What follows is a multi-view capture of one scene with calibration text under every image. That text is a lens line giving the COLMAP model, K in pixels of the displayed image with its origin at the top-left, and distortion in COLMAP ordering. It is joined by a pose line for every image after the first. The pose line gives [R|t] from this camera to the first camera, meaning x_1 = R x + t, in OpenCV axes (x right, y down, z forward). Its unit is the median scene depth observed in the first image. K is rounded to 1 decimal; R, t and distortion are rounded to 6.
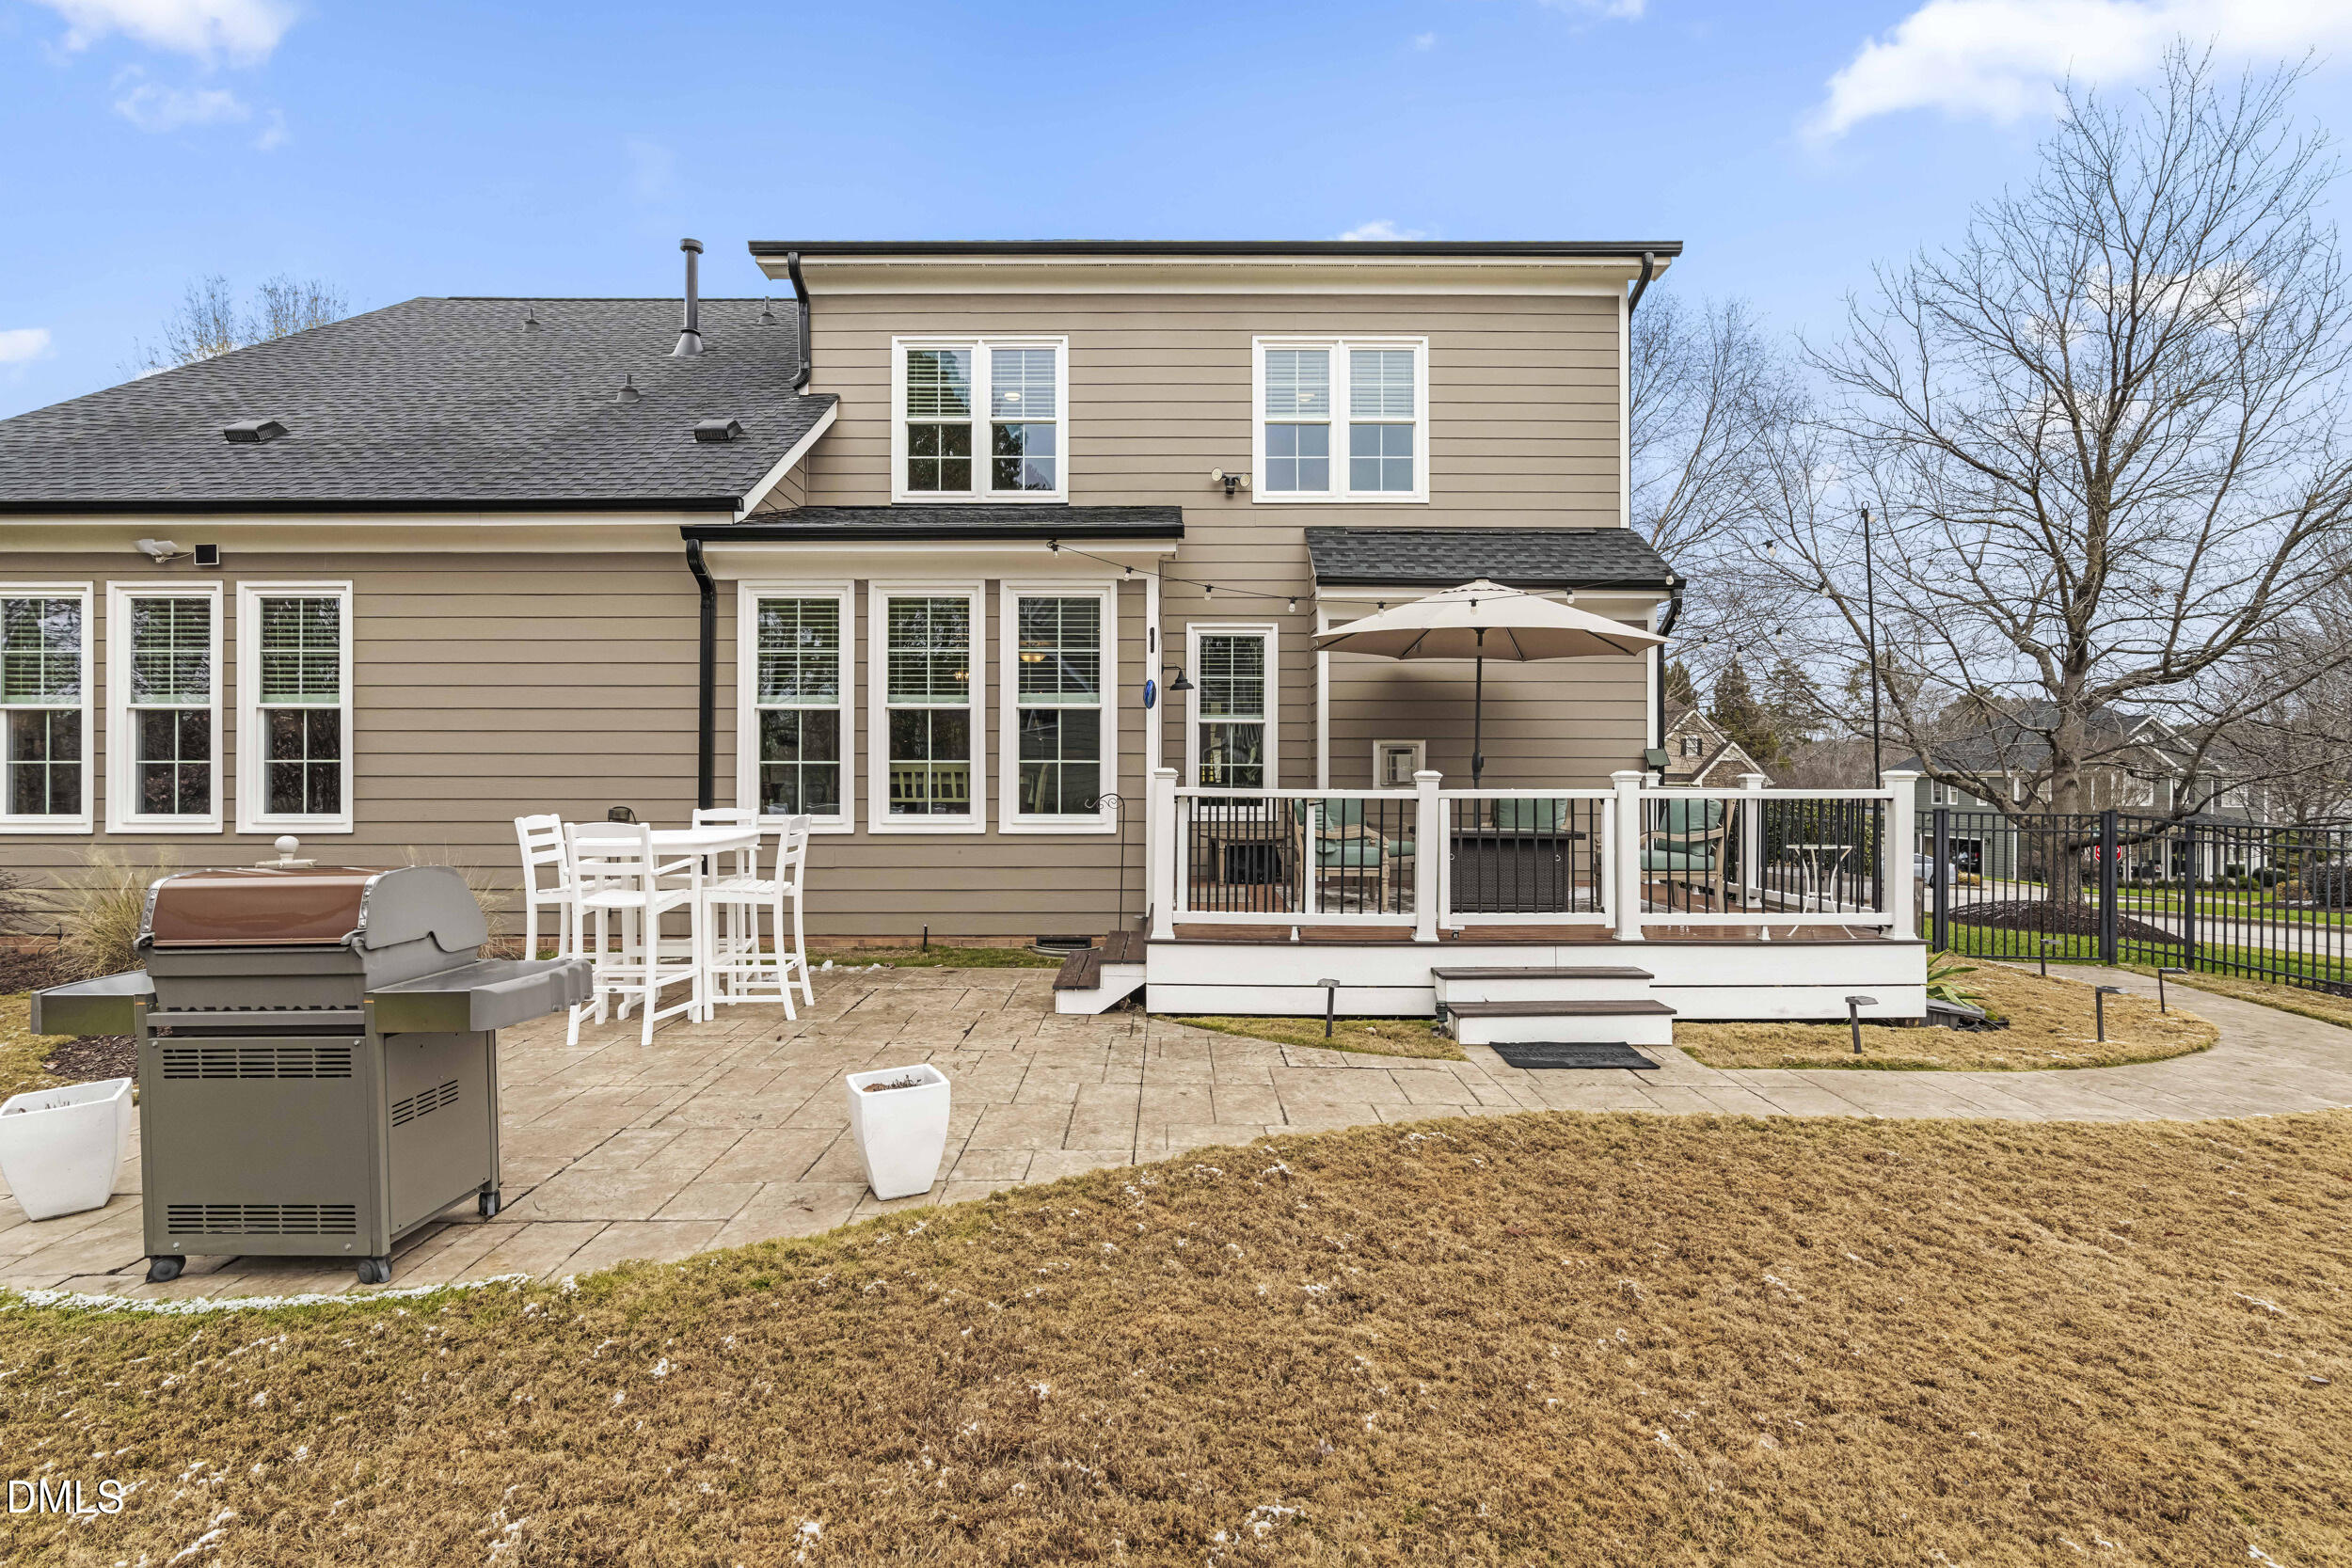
lens RADIAL K [[1044.5, 0, 1169.4], [0, 1044.5, 772.5], [0, 0, 1]] dist [-0.002068, 0.000219]
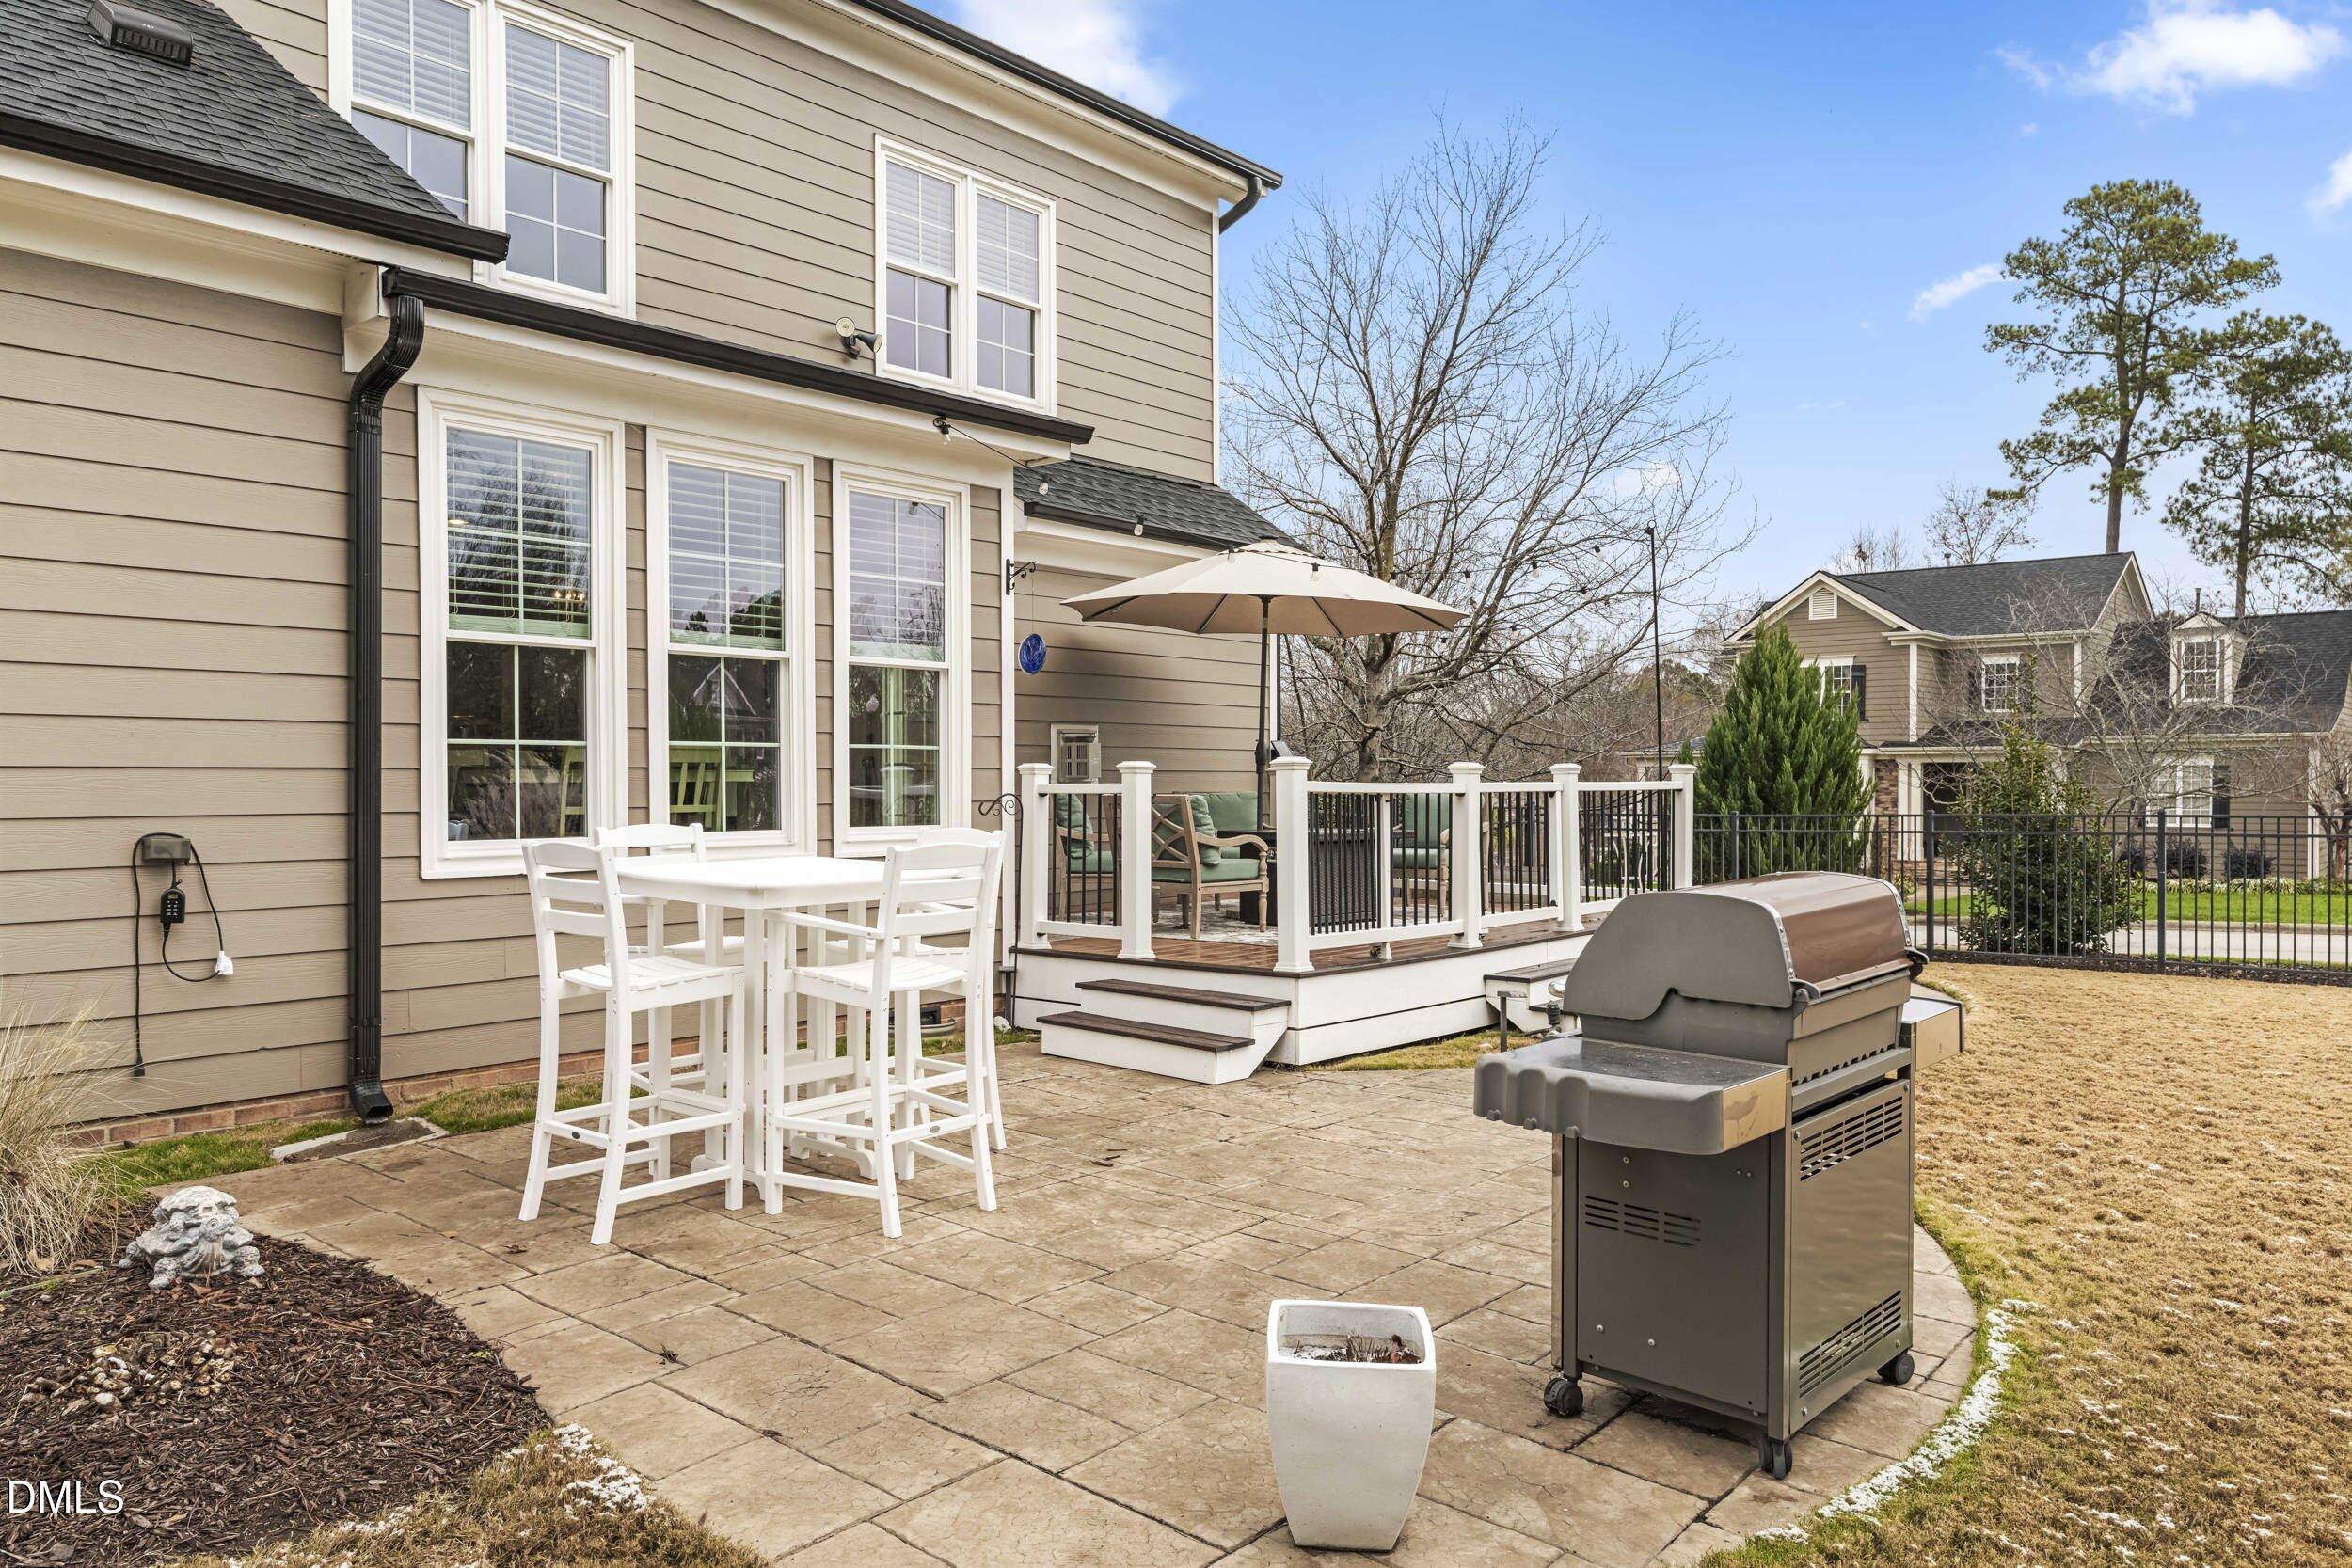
lens RADIAL K [[1589.4, 0, 1054.8], [0, 1589.4, 795.7], [0, 0, 1]] dist [0.004534, 0.000810]
pose [[0.690245, -0.009481, 0.723513, -0.763550], [-0.001622, 0.999891, 0.014650, 0.005698], [-0.723574, -0.011286, 0.690155, 0.227178]]
